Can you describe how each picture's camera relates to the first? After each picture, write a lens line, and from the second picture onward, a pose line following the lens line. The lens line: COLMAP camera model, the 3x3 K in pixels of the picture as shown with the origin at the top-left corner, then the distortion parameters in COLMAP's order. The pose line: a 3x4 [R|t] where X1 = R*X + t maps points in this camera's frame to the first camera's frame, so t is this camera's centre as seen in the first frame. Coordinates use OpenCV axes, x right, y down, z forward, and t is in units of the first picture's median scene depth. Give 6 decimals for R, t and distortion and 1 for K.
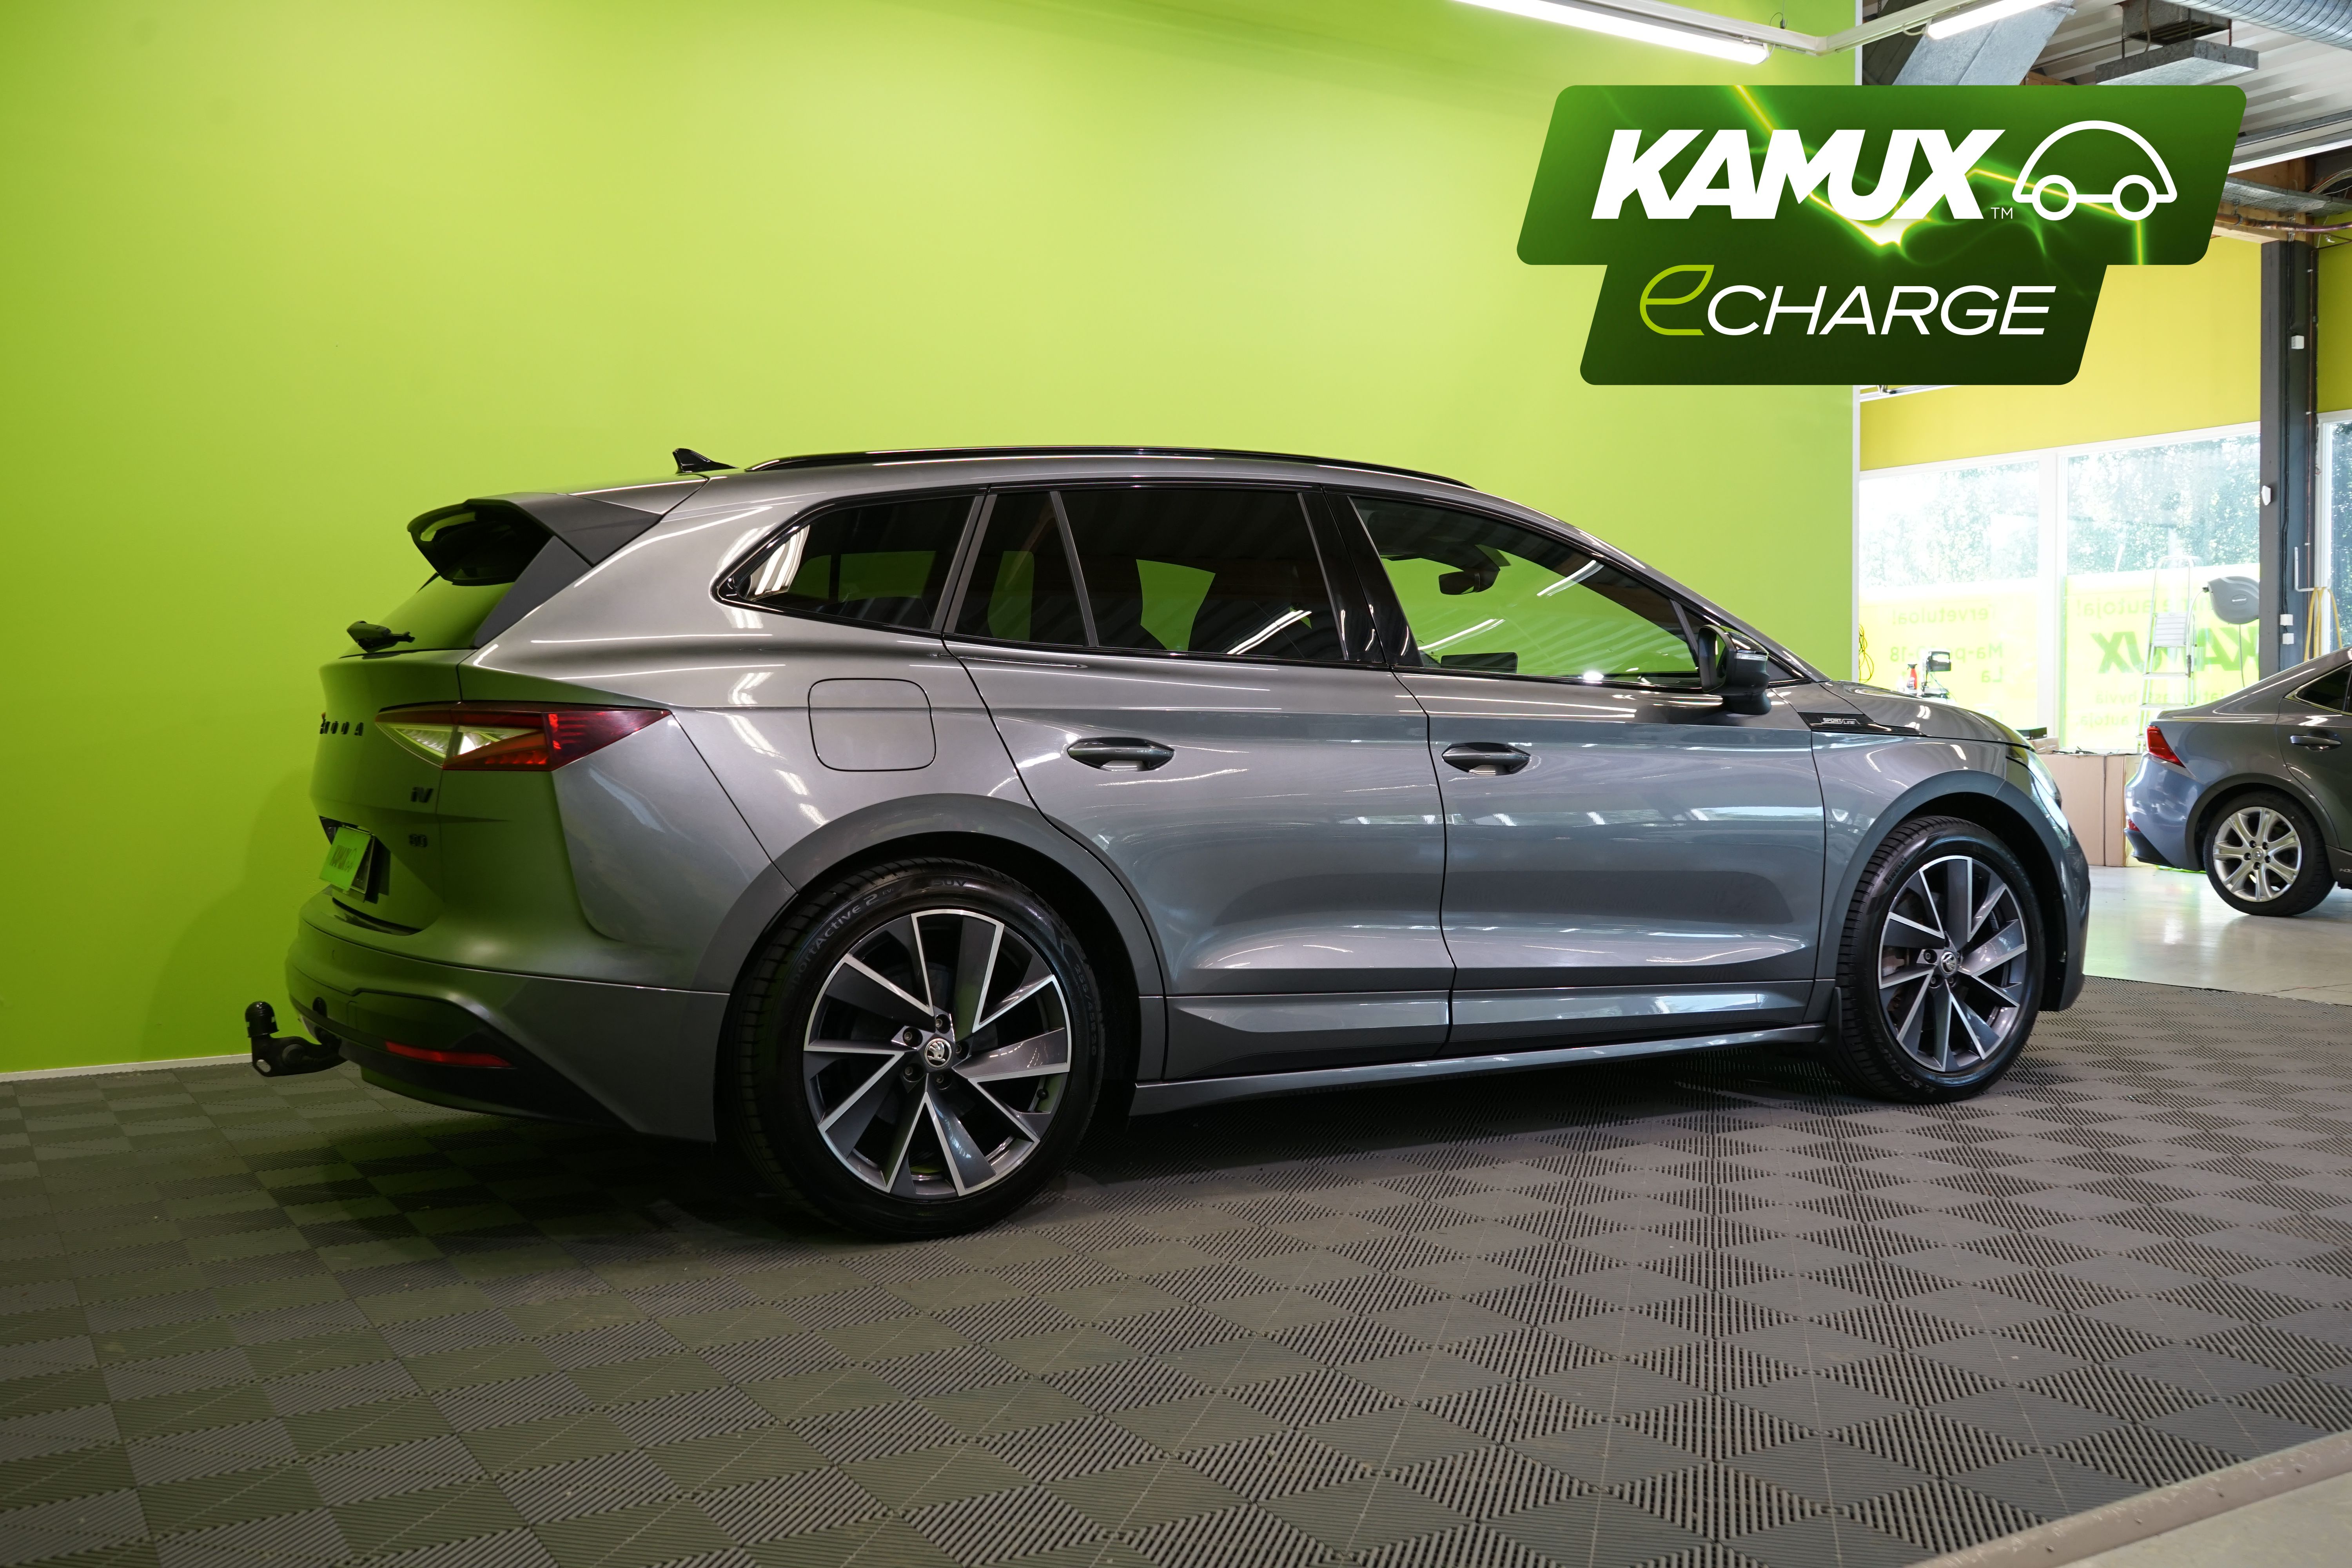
lens RADIAL K [[2350.5, 0, 1176.0], [0, 2350.5, 784.0], [0, 0, 1]] dist [0.001670, 0.010294]
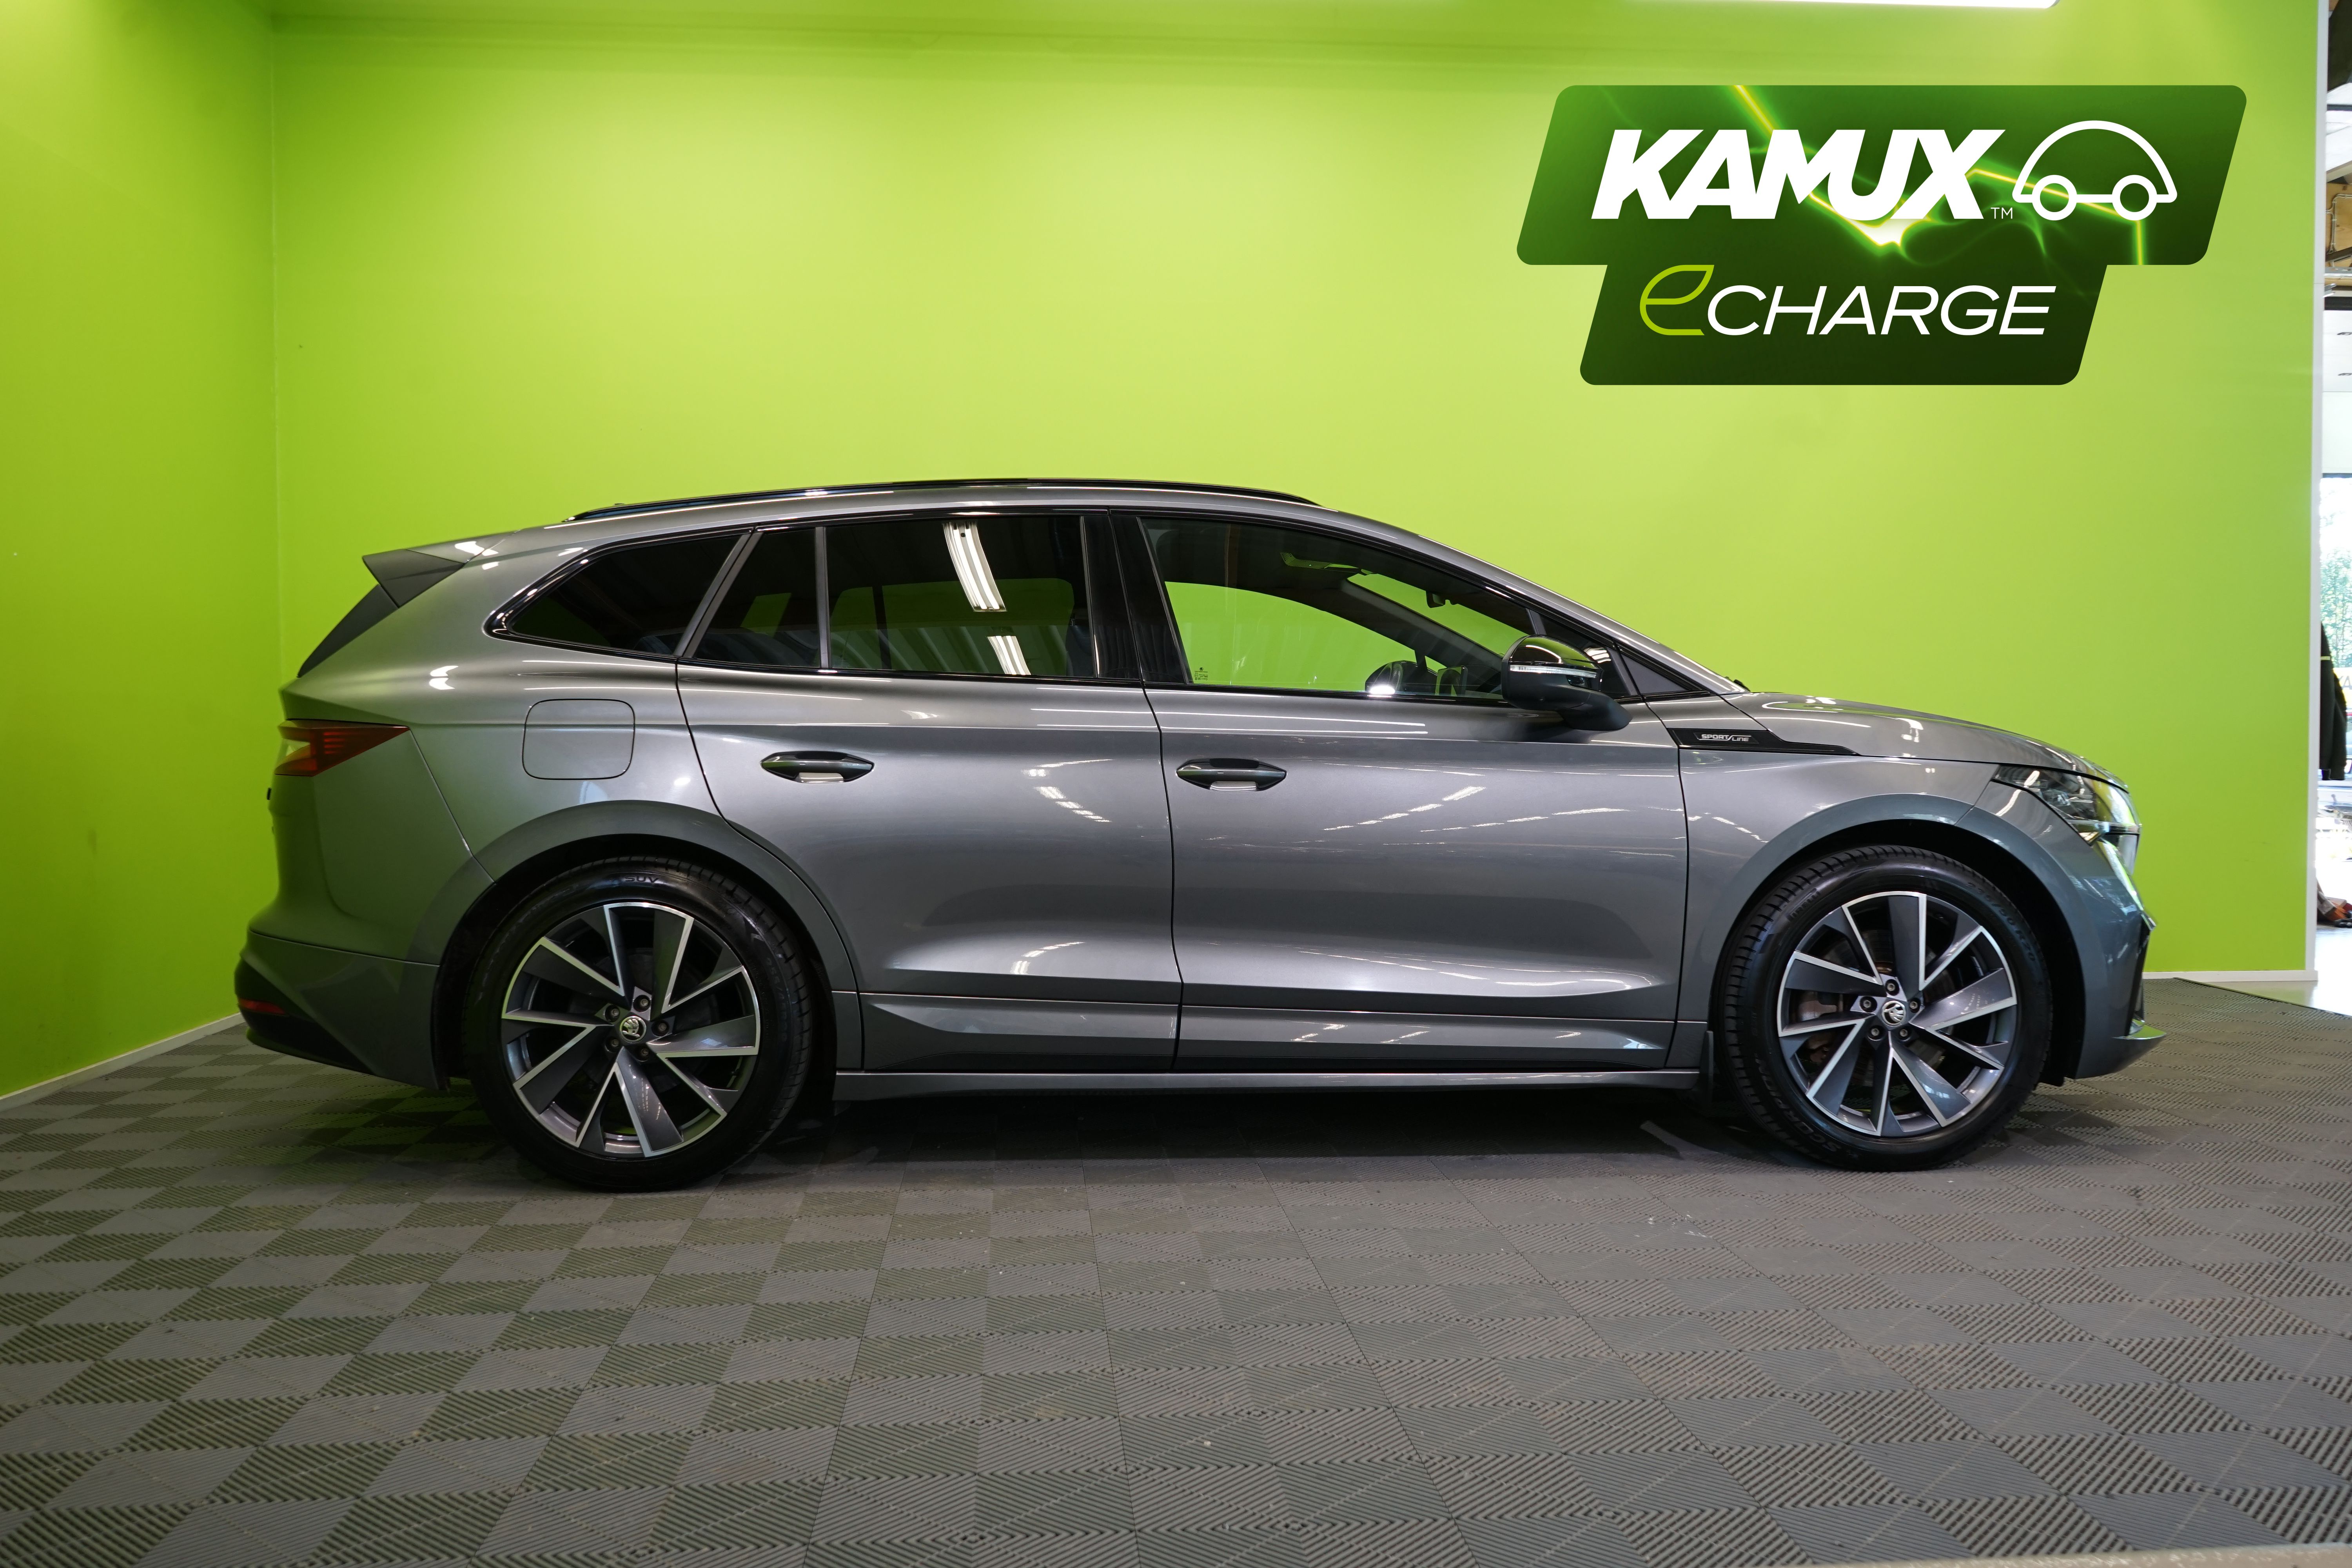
lens RADIAL K [[1938.5, 0, 1175.5], [0, 1938.5, 831.8], [0, 0, 1]] dist [-0.055788, 0.088632]
pose [[0.878272, 0.019669, -0.477757, 0.537481], [-0.014915, 0.999794, 0.013742, 0.002684], [0.477929, -0.004944, 0.878385, 0.290986]]
